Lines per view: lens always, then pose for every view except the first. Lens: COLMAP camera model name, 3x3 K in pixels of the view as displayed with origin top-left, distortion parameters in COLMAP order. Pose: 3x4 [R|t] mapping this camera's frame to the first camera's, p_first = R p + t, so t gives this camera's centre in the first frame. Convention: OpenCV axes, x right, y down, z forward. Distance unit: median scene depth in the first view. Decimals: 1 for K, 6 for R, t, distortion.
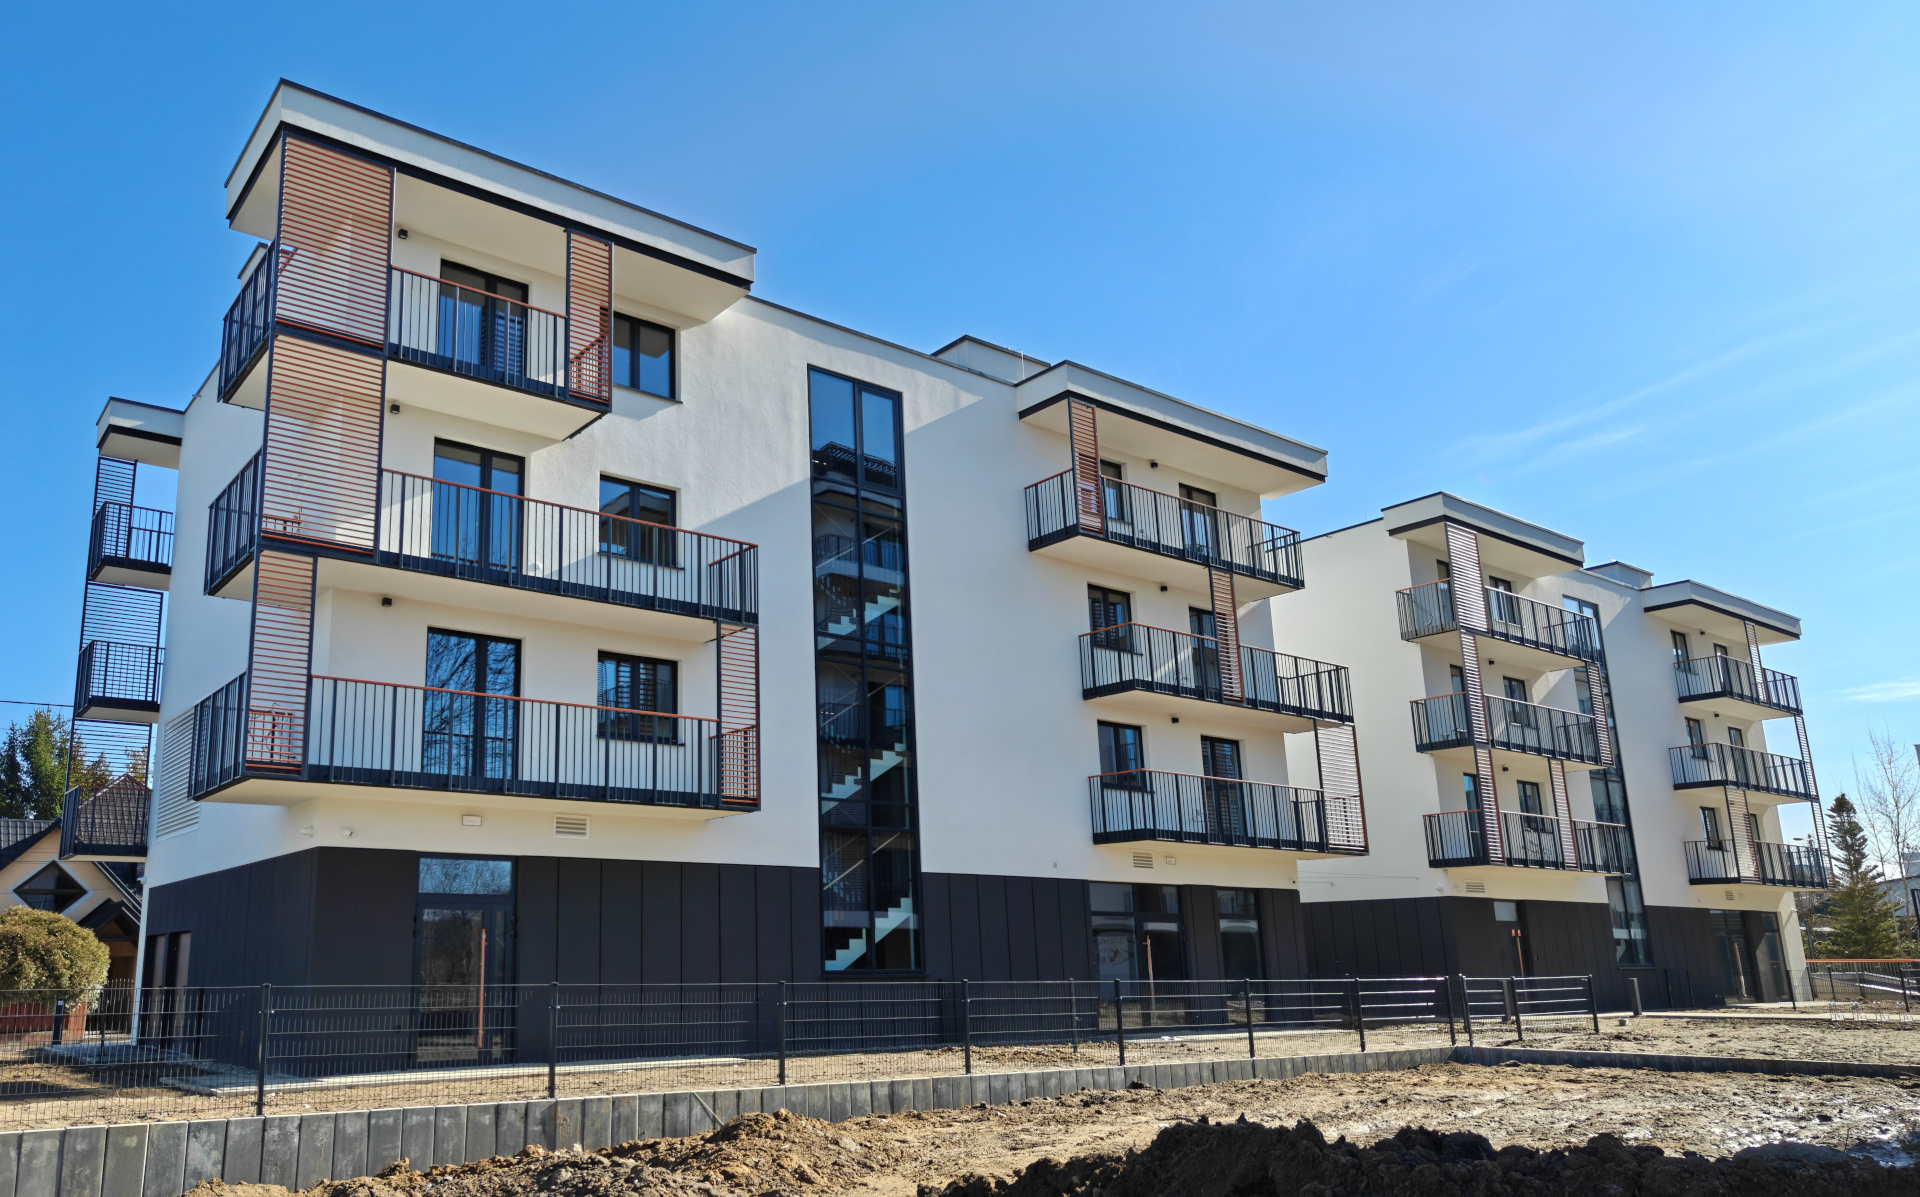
lens RADIAL K [[1393.3, 0, 960.0], [0, 1393.3, 598.5], [0, 0, 1]] dist [-0.006023, 0.000056]
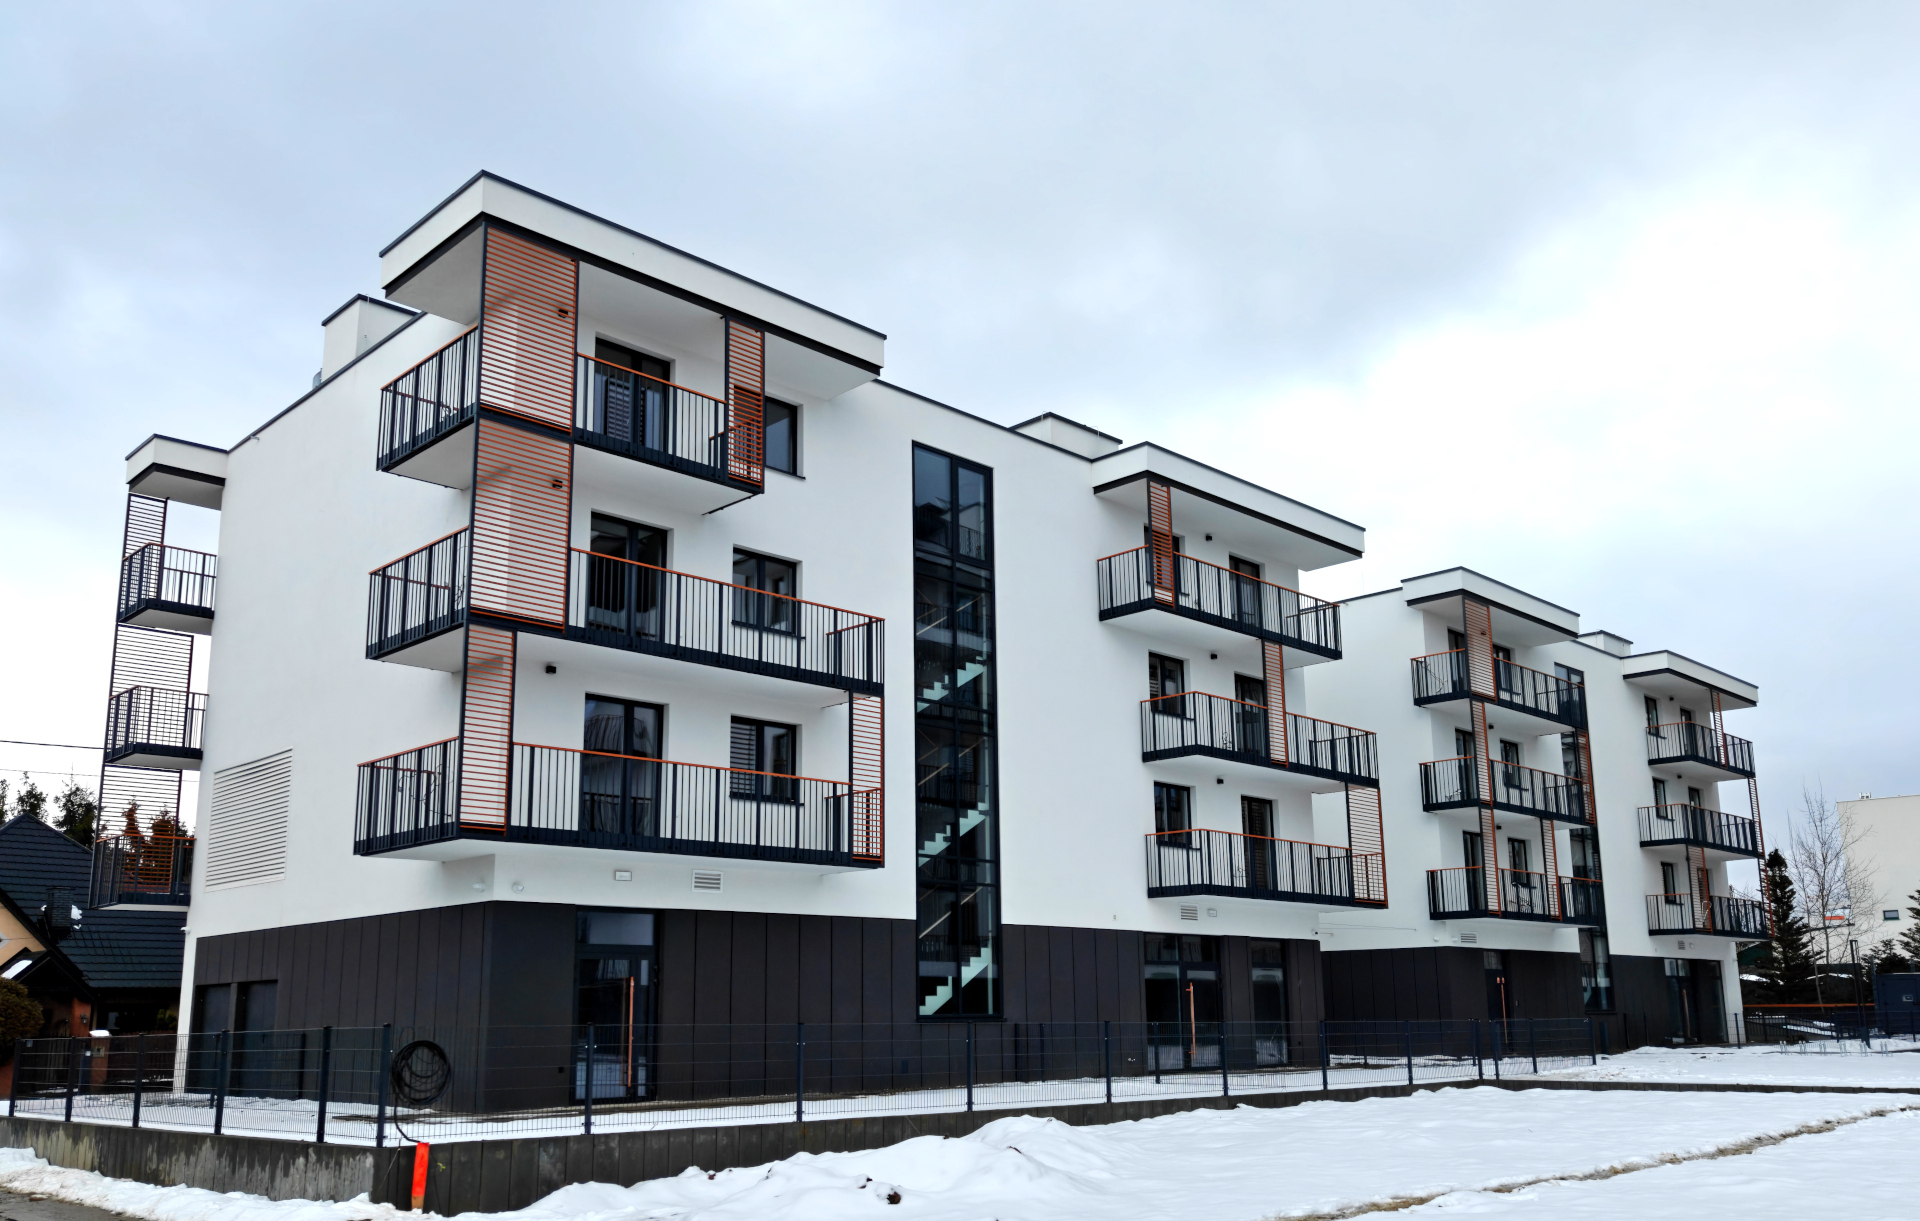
lens RADIAL K [[1545.1, 0, 960.9], [0, 1545.1, 707.2], [0, 0, 1]] dist [-0.010618, -0.004681]
pose [[0.994477, 0.018056, 0.103389, -0.173211], [-0.024261, 0.997959, 0.059078, -0.035344], [-0.102112, -0.061260, 0.992885, -0.148132]]
